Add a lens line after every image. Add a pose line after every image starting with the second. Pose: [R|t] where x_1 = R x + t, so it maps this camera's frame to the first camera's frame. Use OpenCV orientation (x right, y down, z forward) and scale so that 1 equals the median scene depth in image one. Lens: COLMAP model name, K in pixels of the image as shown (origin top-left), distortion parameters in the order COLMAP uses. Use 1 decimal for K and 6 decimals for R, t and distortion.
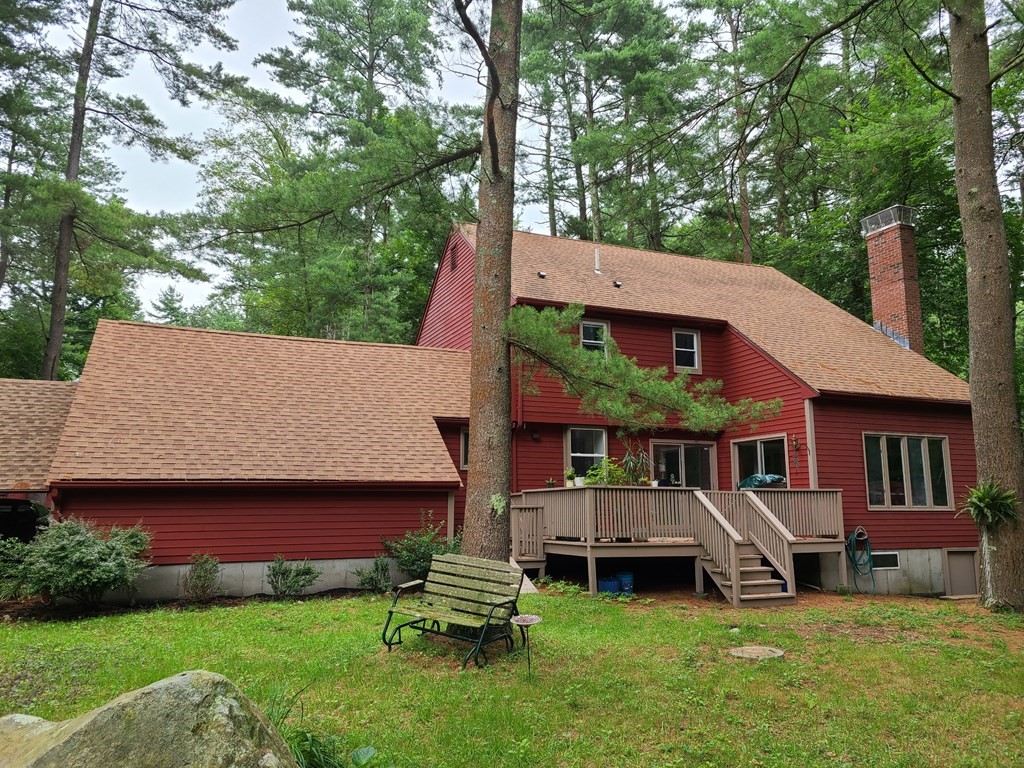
lens RADIAL K [[772.6, 0, 510.9], [0, 772.6, 369.1], [0, 0, 1]] dist [0.094171, -0.108801]
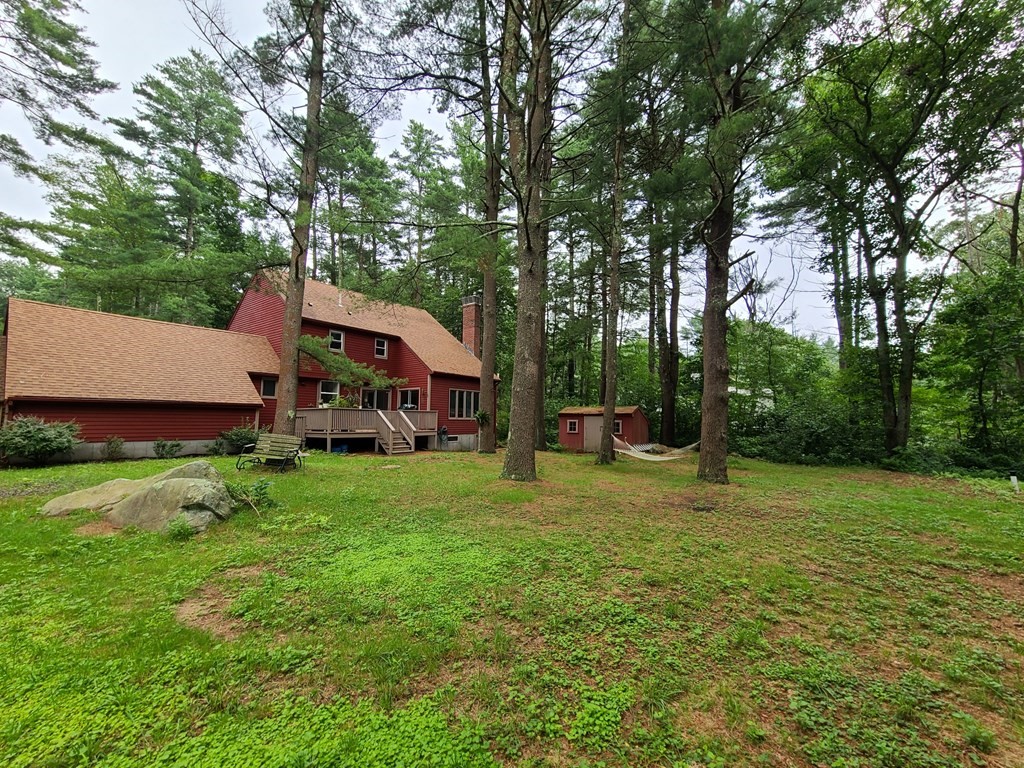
lens RADIAL K [[417.2, 0, 518.4], [0, 417.2, 390.8], [0, 0, 1]] dist [0.000148, -0.004961]
pose [[0.862928, 0.045500, 0.503274, -0.032664], [-0.098347, 0.992016, 0.078942, -0.040095], [-0.495664, -0.117617, 0.860513, -0.260067]]
